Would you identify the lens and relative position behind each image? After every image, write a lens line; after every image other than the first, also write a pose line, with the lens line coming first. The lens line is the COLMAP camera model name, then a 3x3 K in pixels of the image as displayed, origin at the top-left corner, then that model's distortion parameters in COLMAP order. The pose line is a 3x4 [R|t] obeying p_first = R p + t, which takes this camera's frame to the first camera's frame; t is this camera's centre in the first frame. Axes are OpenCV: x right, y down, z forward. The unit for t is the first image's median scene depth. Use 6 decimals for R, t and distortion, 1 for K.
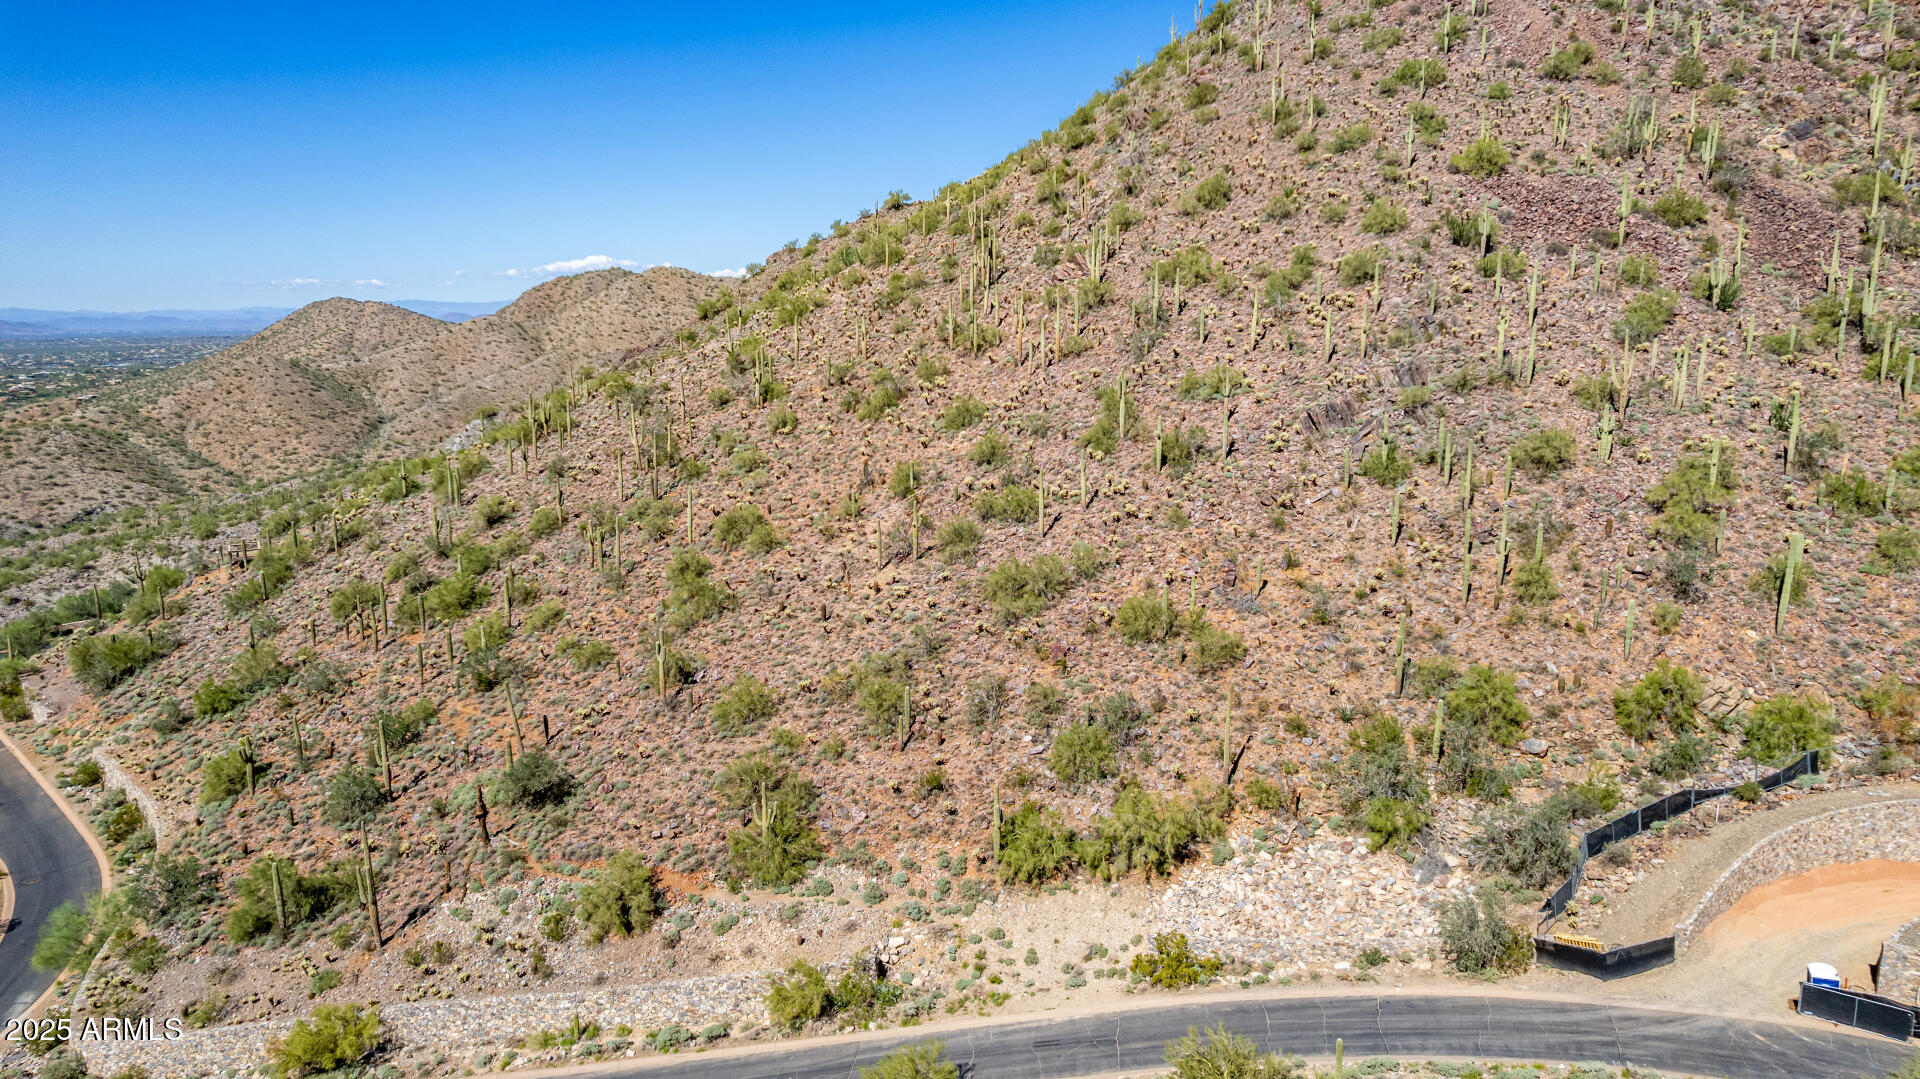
lens RADIAL K [[1230.3, 0, 964.2], [0, 1230.3, 544.6], [0, 0, 1]] dist [-0.079671, 0.074683]
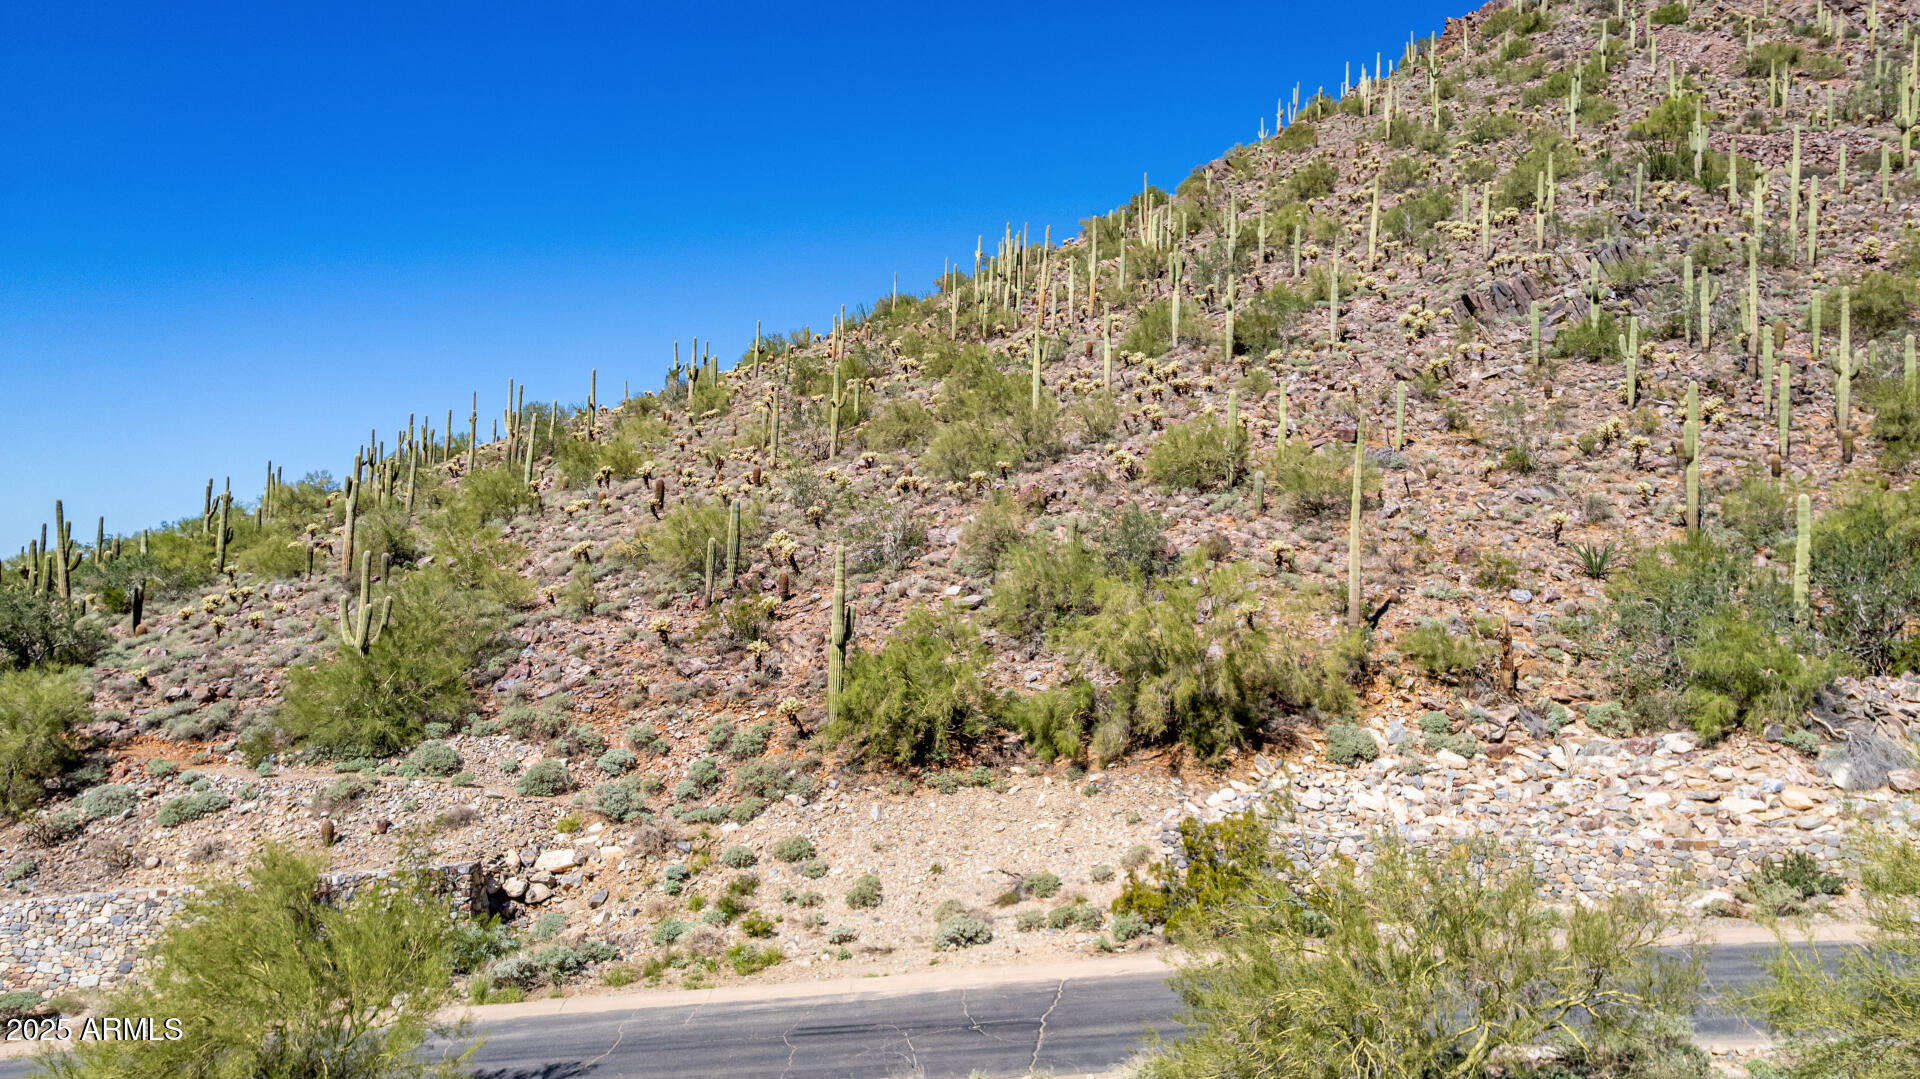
lens RADIAL K [[1328.6, 0, 963.7], [0, 1328.6, 538.3], [0, 0, 1]] dist [-0.082849, 0.071295]
pose [[0.997137, 0.039899, -0.064236, 0.090716], [-0.055069, 0.965302, -0.255264, 0.278313], [0.051822, 0.258071, 0.964735, 0.468368]]
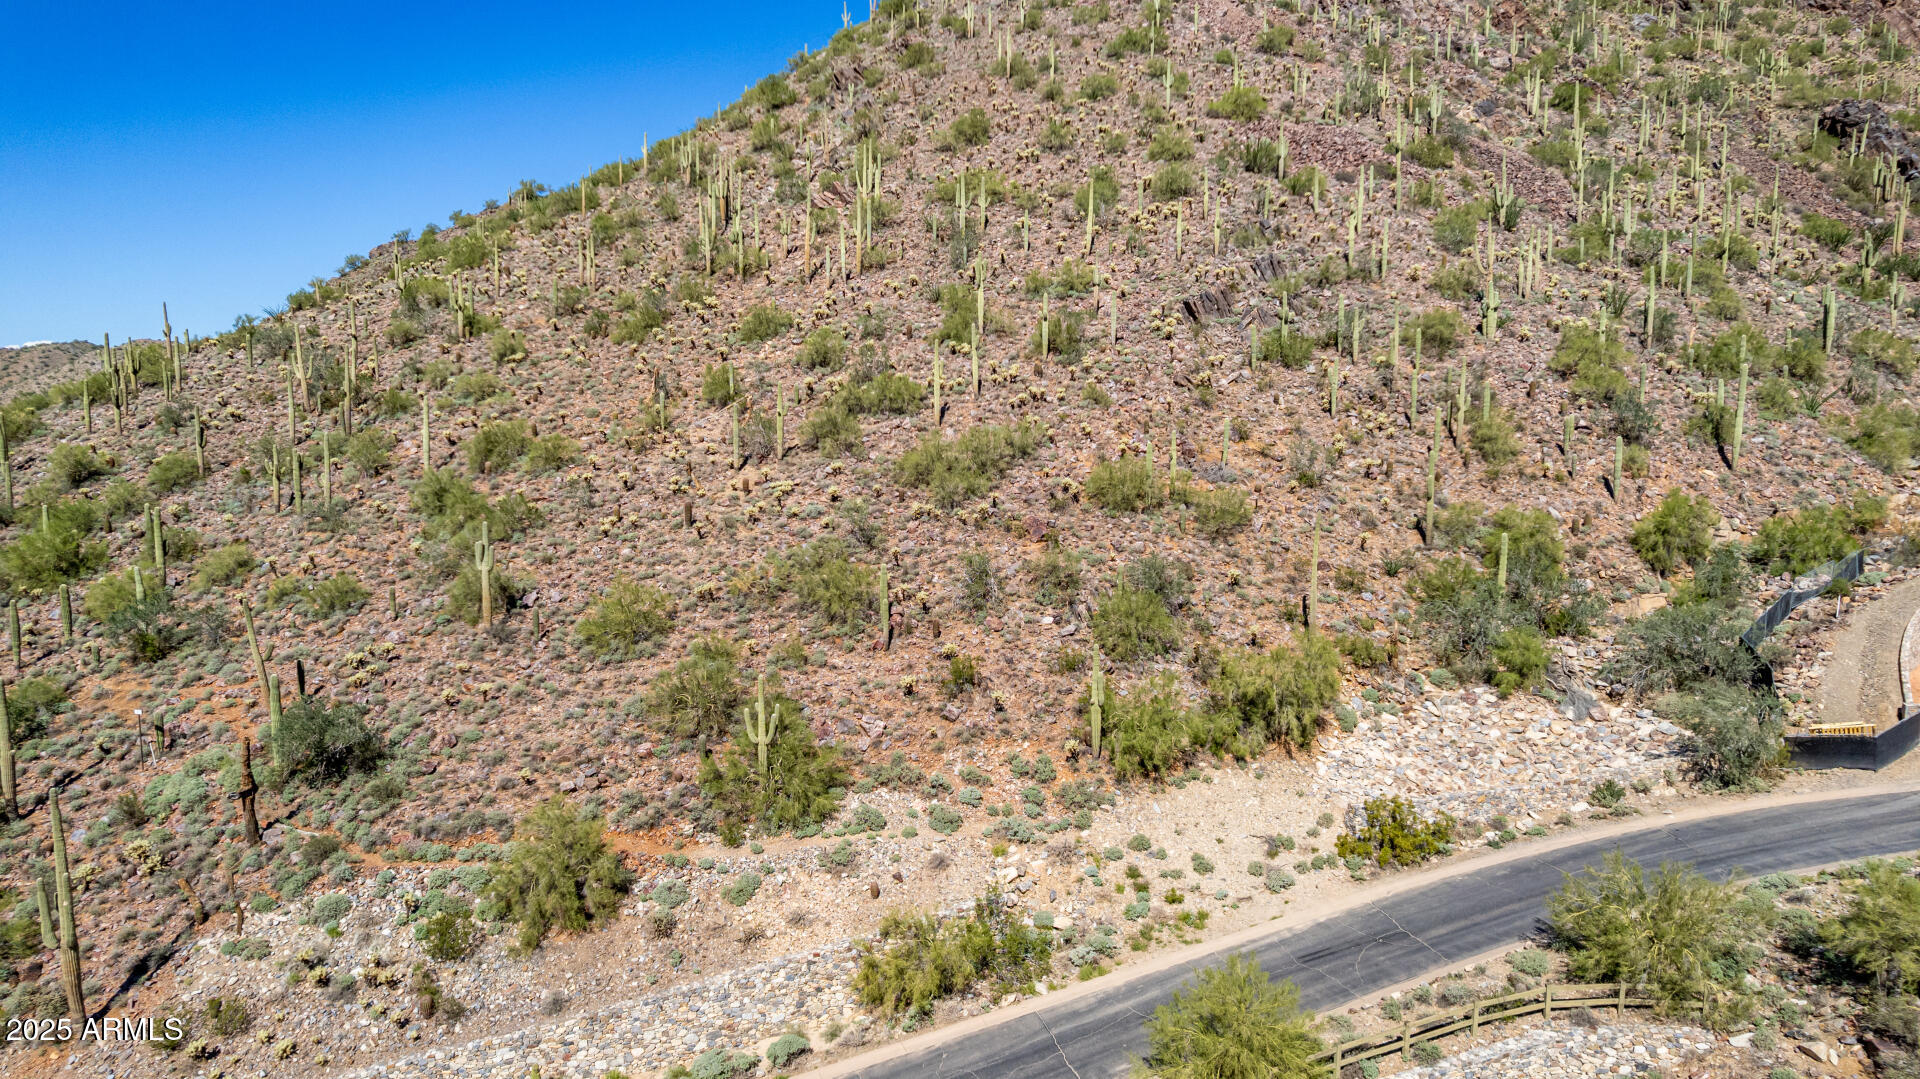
lens RADIAL K [[1230.3, 0, 964.2], [0, 1230.3, 544.6], [0, 0, 1]] dist [-0.079671, 0.074683]
pose [[0.934439, -0.039098, 0.353970, -0.264651], [0.065947, 0.995762, -0.064104, 0.157581], [-0.349964, 0.083245, 0.933057, 0.307217]]
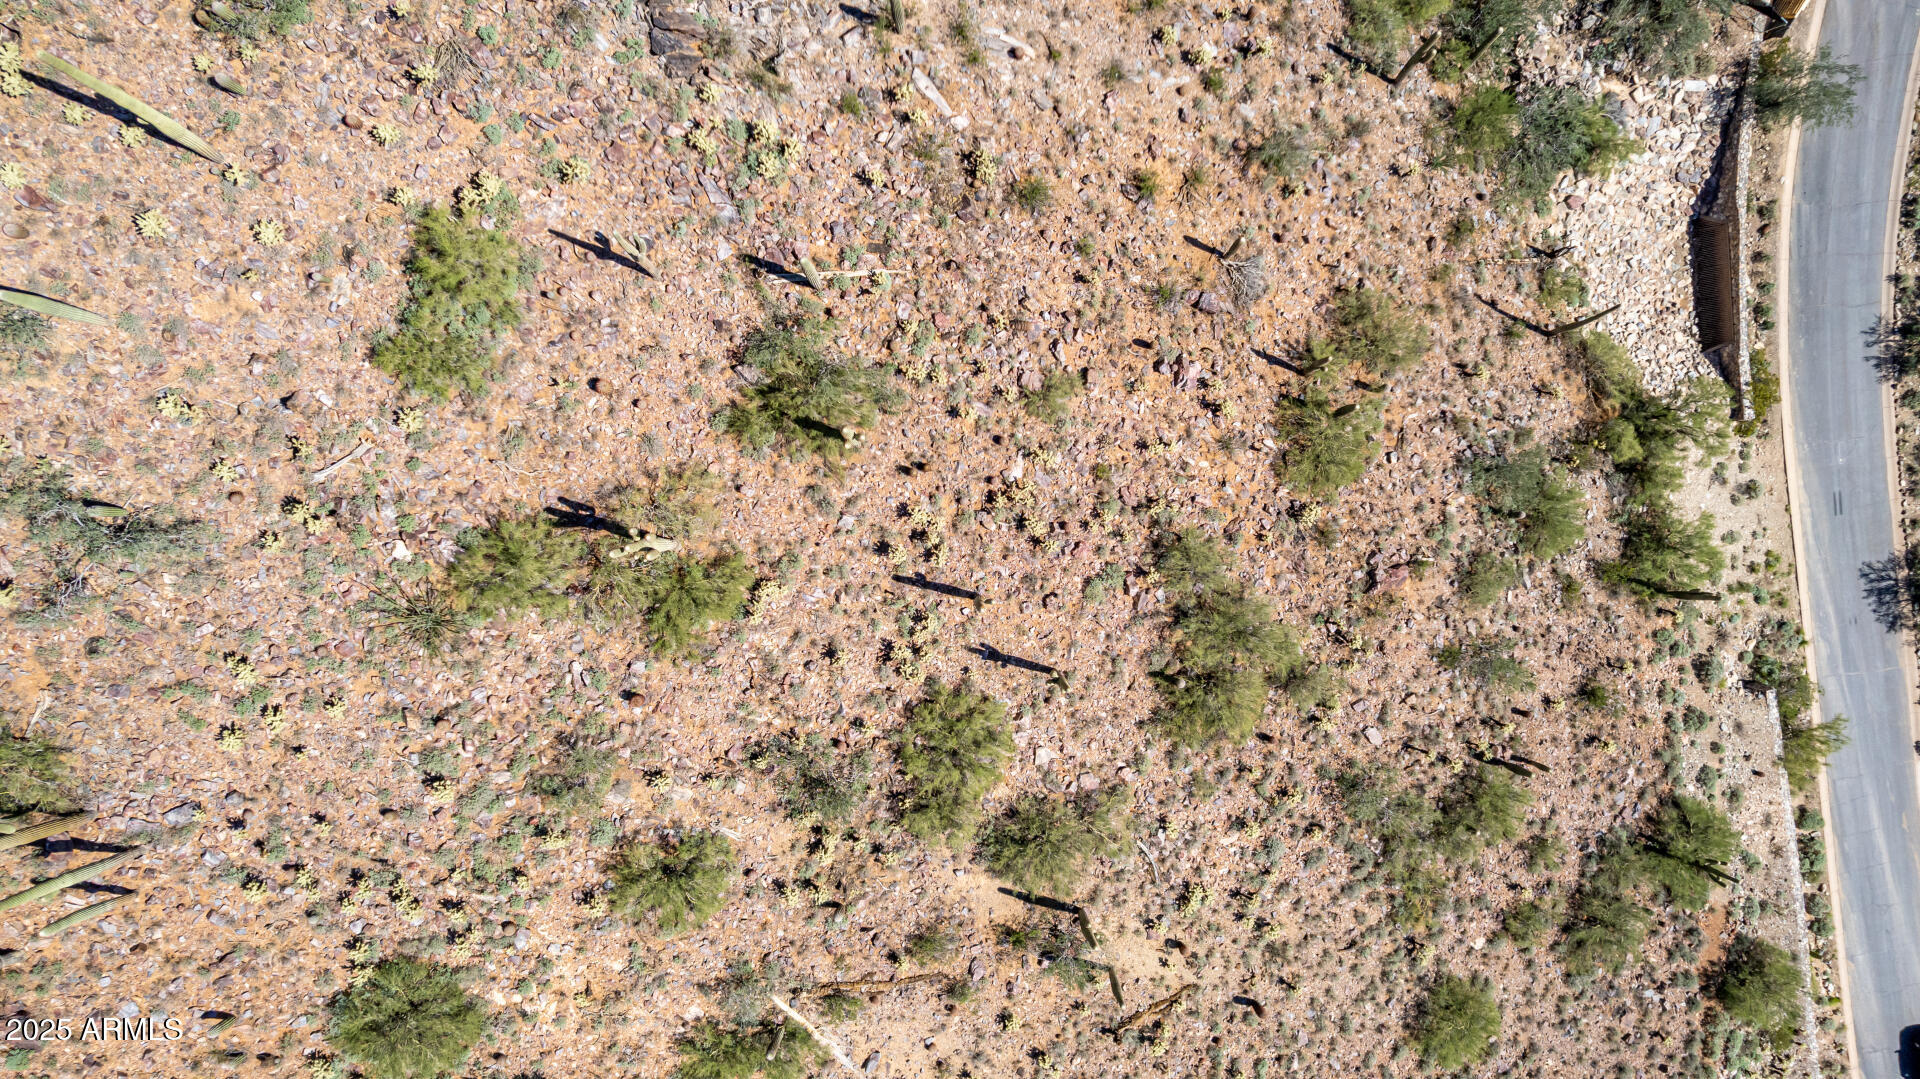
lens RADIAL K [[1232.8, 0, 964.9], [0, 1232.8, 540.8], [0, 0, 1]] dist [-0.075834, 0.071198]
pose [[-0.213989, -0.976825, 0.004537, 0.150780], [0.193991, -0.037944, 0.980269, -0.621129], [-0.957380, 0.210647, 0.197615, 1.165223]]
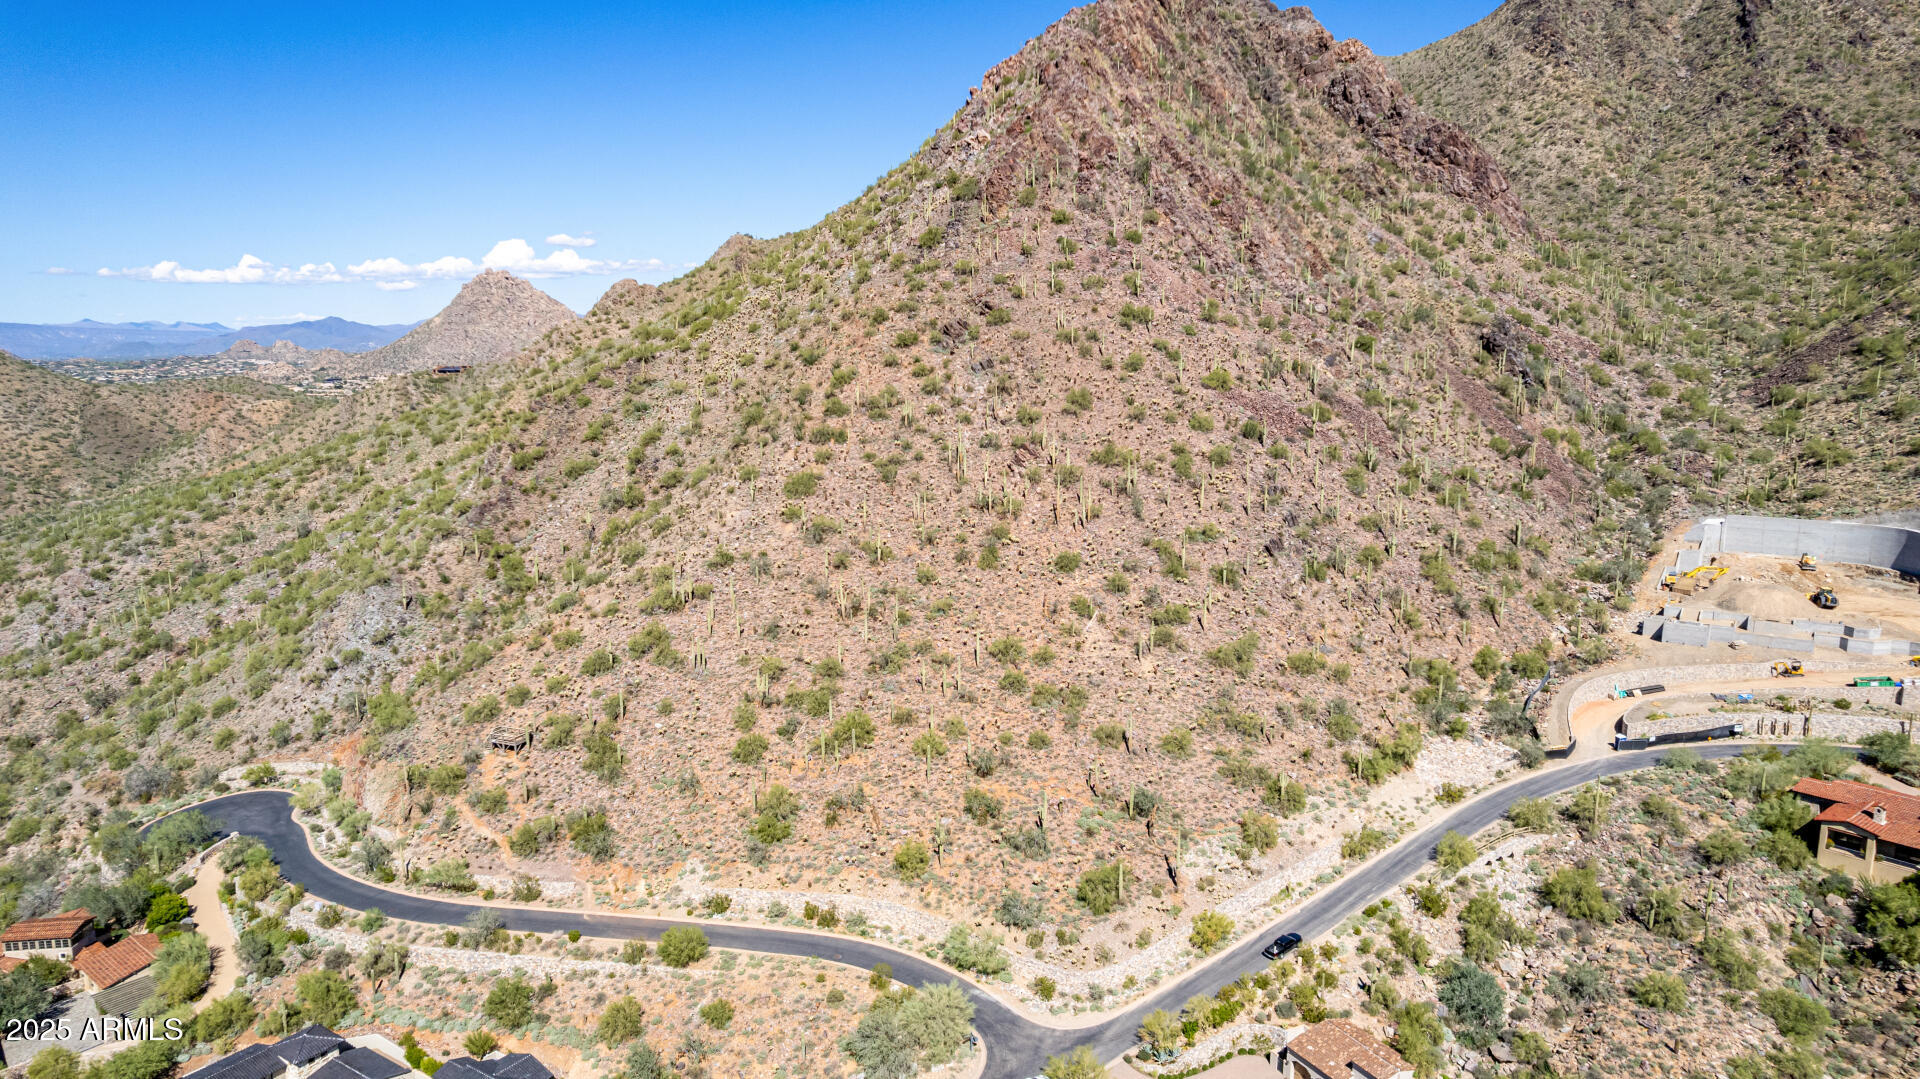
lens RADIAL K [[1230.3, 0, 964.2], [0, 1230.3, 544.6], [0, 0, 1]] dist [-0.079671, 0.074683]
pose [[0.805144, -0.103417, 0.583993, -1.649421], [0.118130, 0.992914, 0.012967, -0.257120], [-0.581196, 0.058547, 0.811655, -0.392250]]
